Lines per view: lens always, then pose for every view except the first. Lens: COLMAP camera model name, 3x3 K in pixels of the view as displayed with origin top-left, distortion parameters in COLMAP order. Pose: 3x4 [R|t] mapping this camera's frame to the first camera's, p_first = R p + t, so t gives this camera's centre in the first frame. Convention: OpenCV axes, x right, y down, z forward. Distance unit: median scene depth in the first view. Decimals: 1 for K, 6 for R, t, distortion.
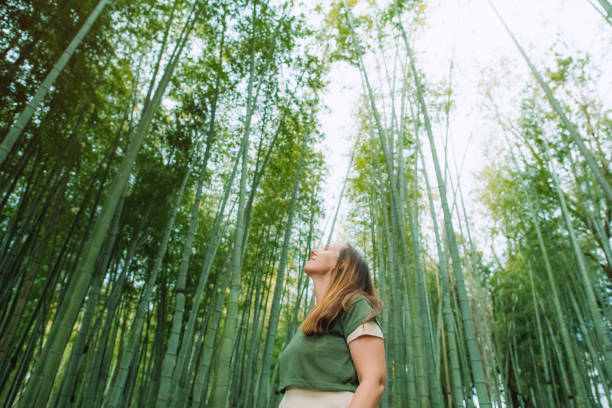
lens RADIAL K [[421.6, 0, 309.4], [0, 421.6, 199.6], [0, 0, 1]] dist [-0.037874, 0.019458]
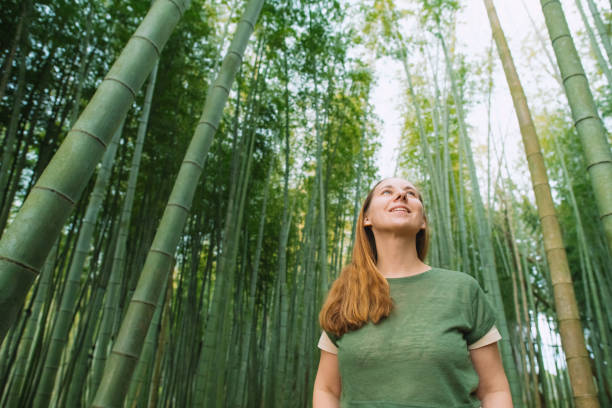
lens RADIAL K [[421.6, 0, 305.7], [0, 421.6, 199.0], [0, 0, 1]] dist [-0.037874, 0.019458]
pose [[0.987882, -0.075204, -0.135768, -0.016654], [0.093692, 0.986356, 0.135367, -0.122463], [0.123736, -0.146447, 0.981449, -0.175069]]
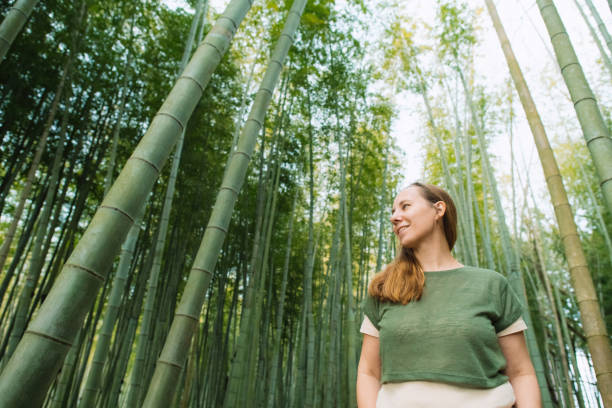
lens RADIAL K [[421.6, 0, 307.0], [0, 421.6, 200.1], [0, 0, 1]] dist [-0.037874, 0.019458]
pose [[0.978223, -0.103990, -0.179628, -0.017673], [0.114836, 0.992072, 0.051046, -0.118443], [0.172896, -0.070562, 0.982409, -0.190354]]
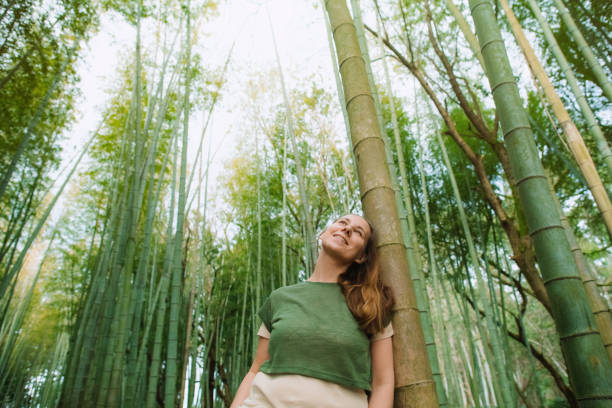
lens RADIAL K [[421.6, 0, 308.6], [0, 421.6, 201.5], [0, 0, 1]] dist [-0.037874, 0.019458]
pose [[0.813949, 0.201487, 0.544876, 0.000667], [-0.242960, 0.970027, 0.004239, -0.030775], [-0.527690, -0.135833, 0.838506, -0.044800]]
